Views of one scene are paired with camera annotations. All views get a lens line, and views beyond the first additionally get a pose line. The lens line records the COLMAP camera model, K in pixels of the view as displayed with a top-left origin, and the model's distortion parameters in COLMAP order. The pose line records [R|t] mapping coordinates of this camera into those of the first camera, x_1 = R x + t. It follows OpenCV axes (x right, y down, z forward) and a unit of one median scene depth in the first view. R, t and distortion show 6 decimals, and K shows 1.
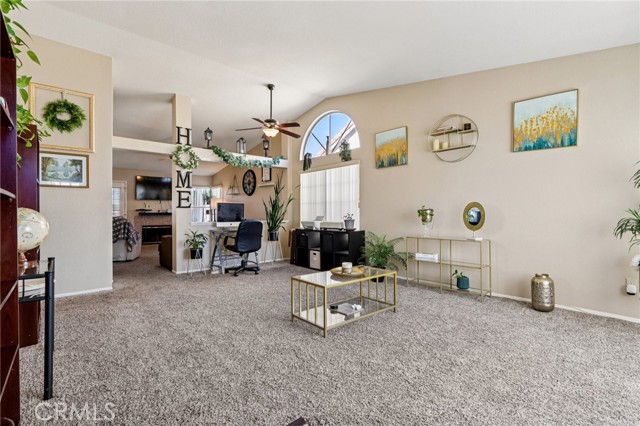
lens RADIAL K [[302.3, 0, 320.0], [0, 302.3, 213.0], [0, 0, 1]] dist [-0.021672, 0.000449]
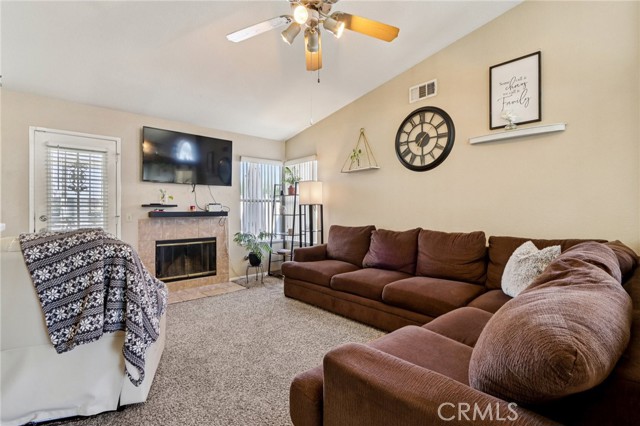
lens RADIAL K [[302.3, 0, 320.0], [0, 302.3, 213.0], [0, 0, 1]] dist [-0.021672, 0.000449]
pose [[0.999937, 0.000847, 0.011197, -0.562881], [-0.000927, 0.999974, 0.007199, -0.003279], [-0.011190, -0.007209, 0.999911, 0.876946]]
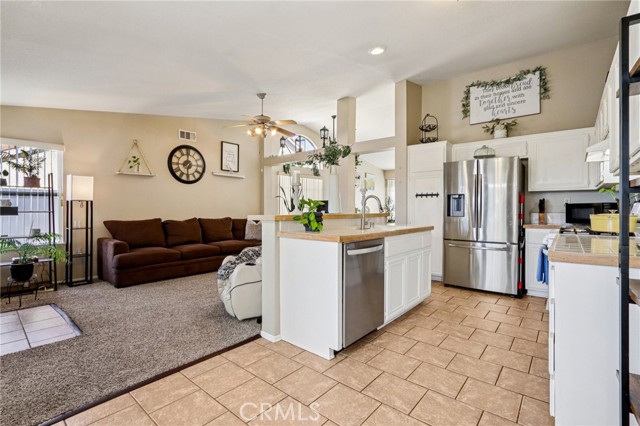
lens RADIAL K [[302.3, 0, 320.0], [0, 302.3, 213.0], [0, 0, 1]] dist [-0.021672, 0.000449]
pose [[-0.169994, -0.010691, 0.985387, -1.420974], [-0.002210, 0.999943, 0.010467, 0.002676], [-0.985443, -0.000398, -0.170008, 1.219161]]
